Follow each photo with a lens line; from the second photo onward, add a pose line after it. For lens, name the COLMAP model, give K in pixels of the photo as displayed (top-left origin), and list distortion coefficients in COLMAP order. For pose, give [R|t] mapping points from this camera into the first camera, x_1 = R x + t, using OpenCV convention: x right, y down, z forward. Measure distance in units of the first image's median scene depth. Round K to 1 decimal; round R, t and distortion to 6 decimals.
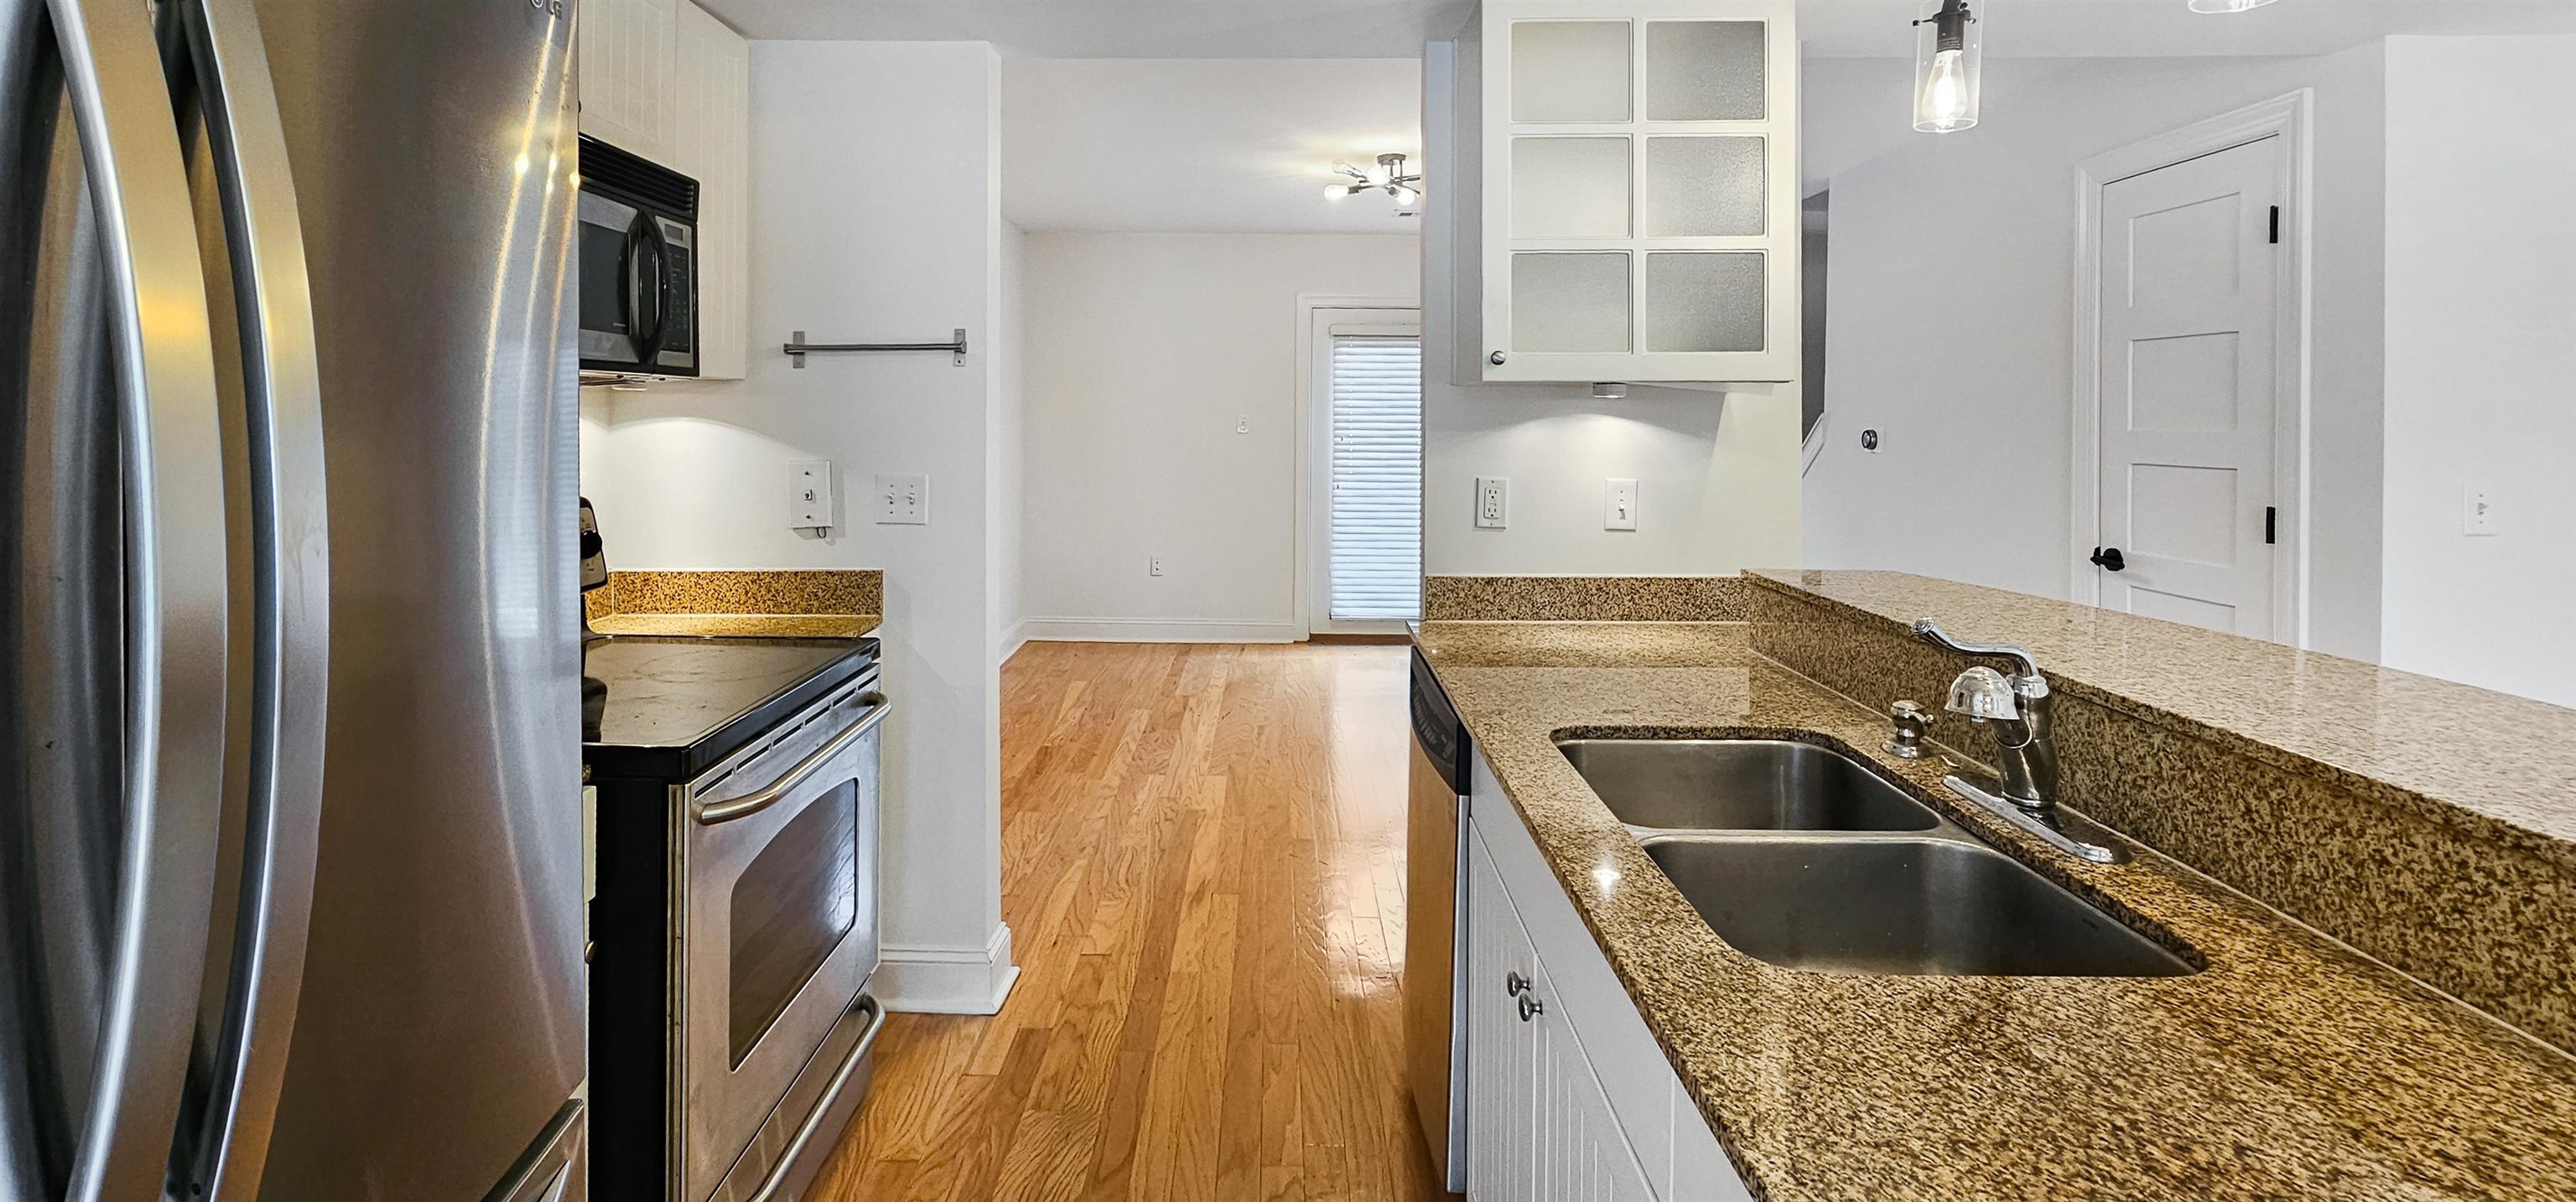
lens RADIAL K [[1125.7, 0, 1274.2], [0, 1125.7, 436.7], [0, 0, 1]] dist [0.000428, 0.000061]
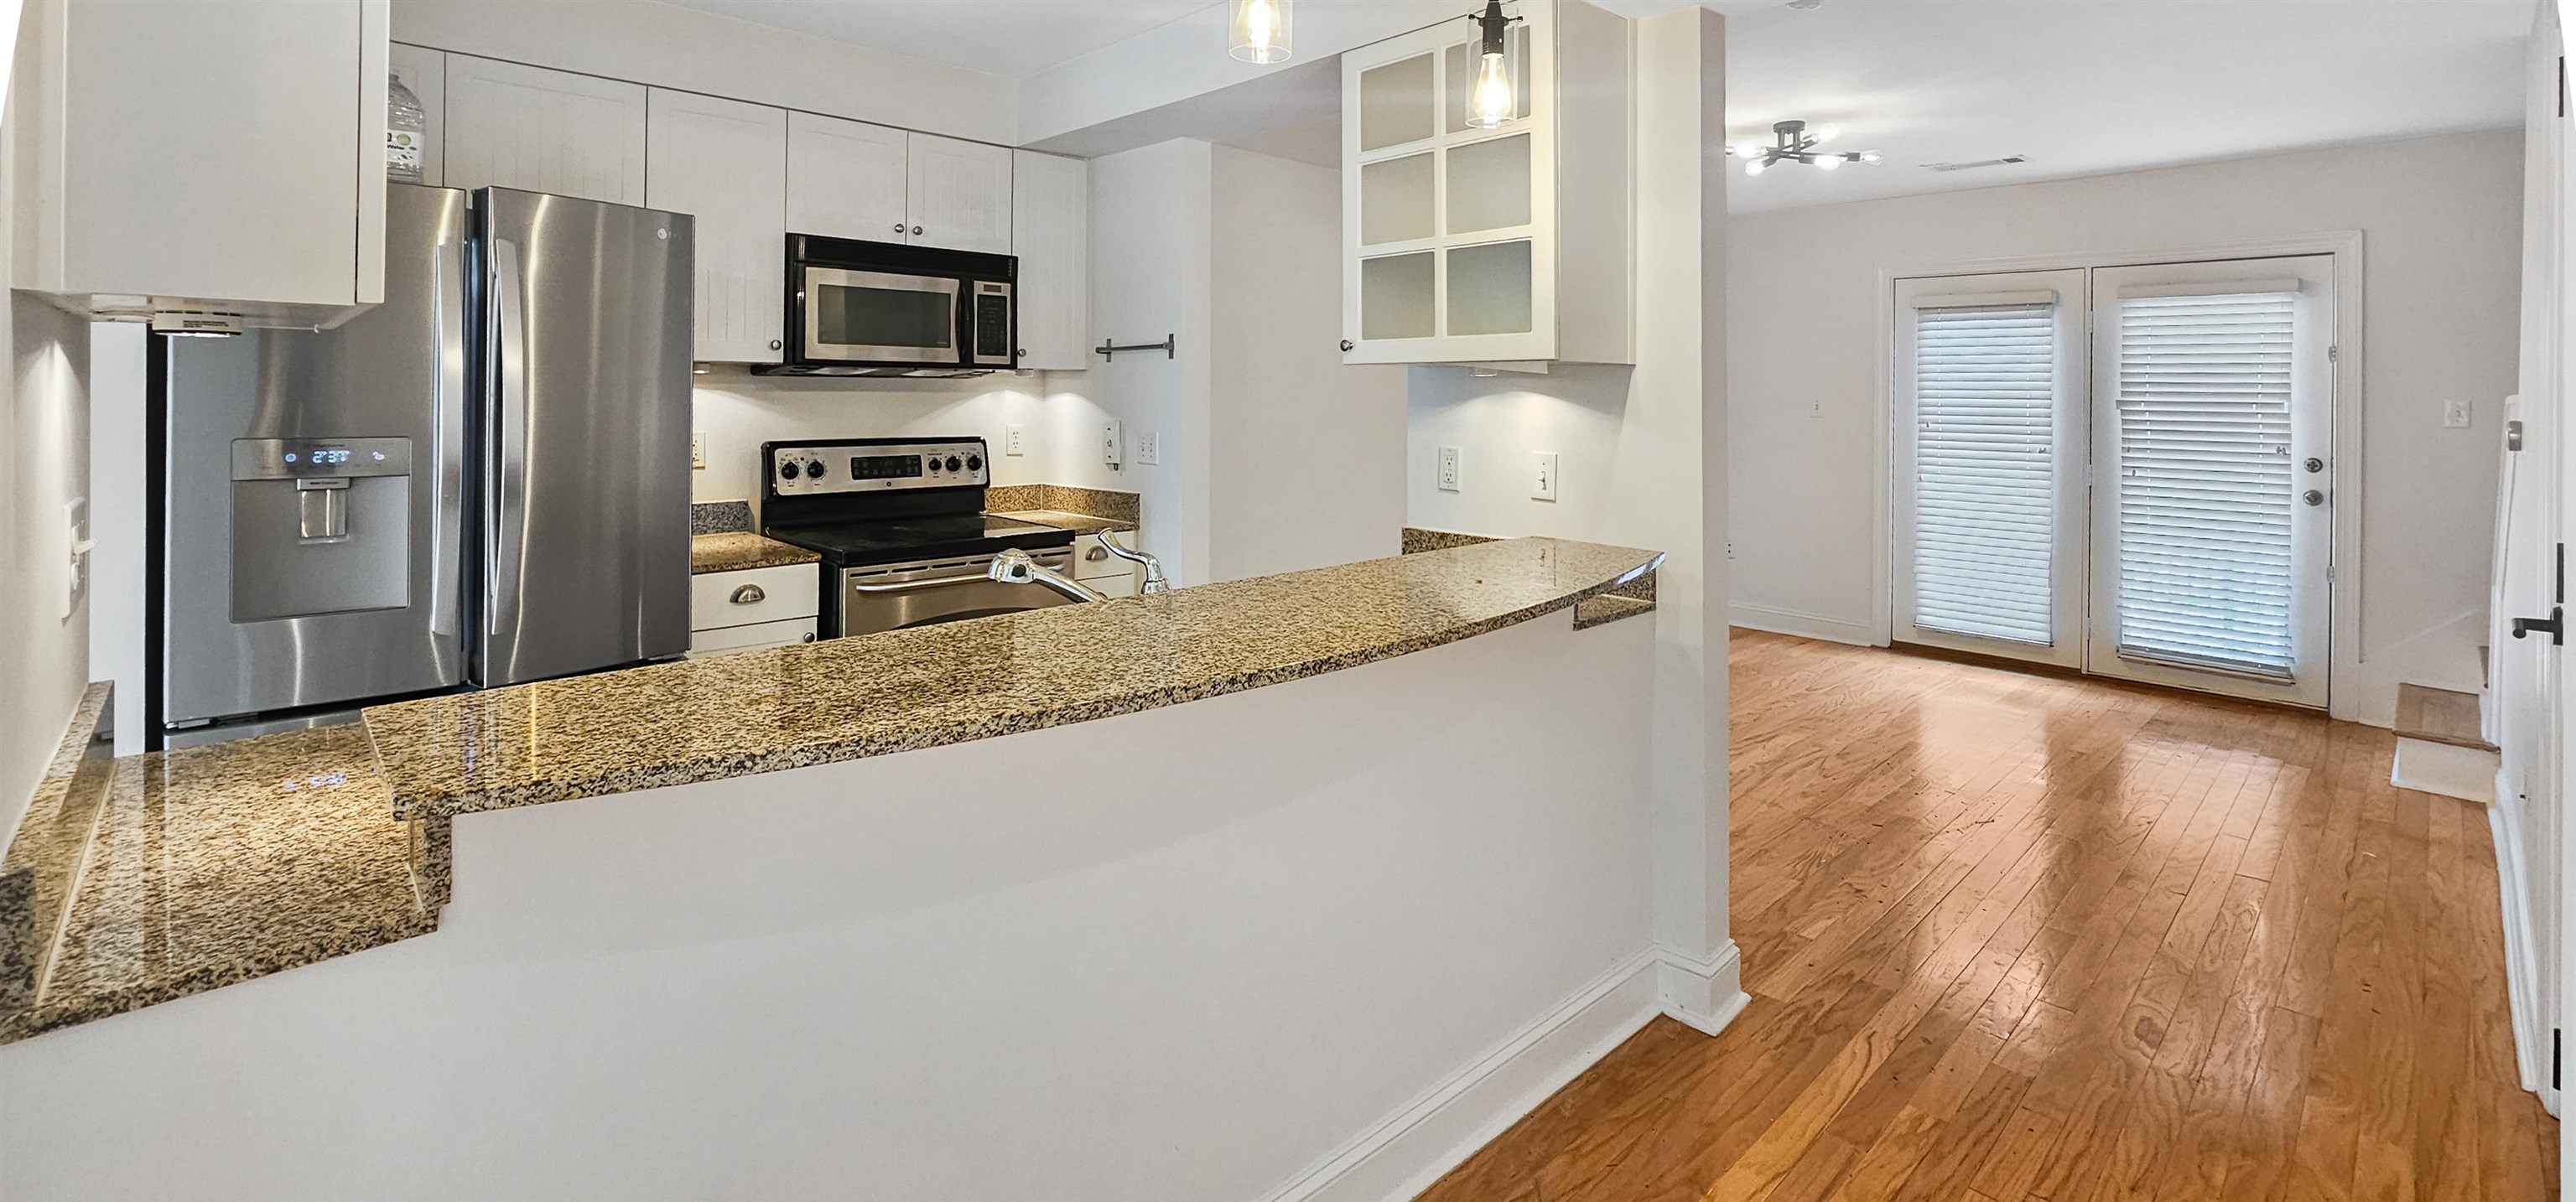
lens RADIAL K [[1127.1, 0, 1308.8], [0, 1127.1, 406.7], [0, 0, 1]] dist [-0.001292, -0.000029]
pose [[0.705419, 0.010347, -0.708715, 0.903007], [-0.018771, 0.999815, -0.004087, 0.002919], [0.708542, 0.016186, 0.705483, 0.083507]]
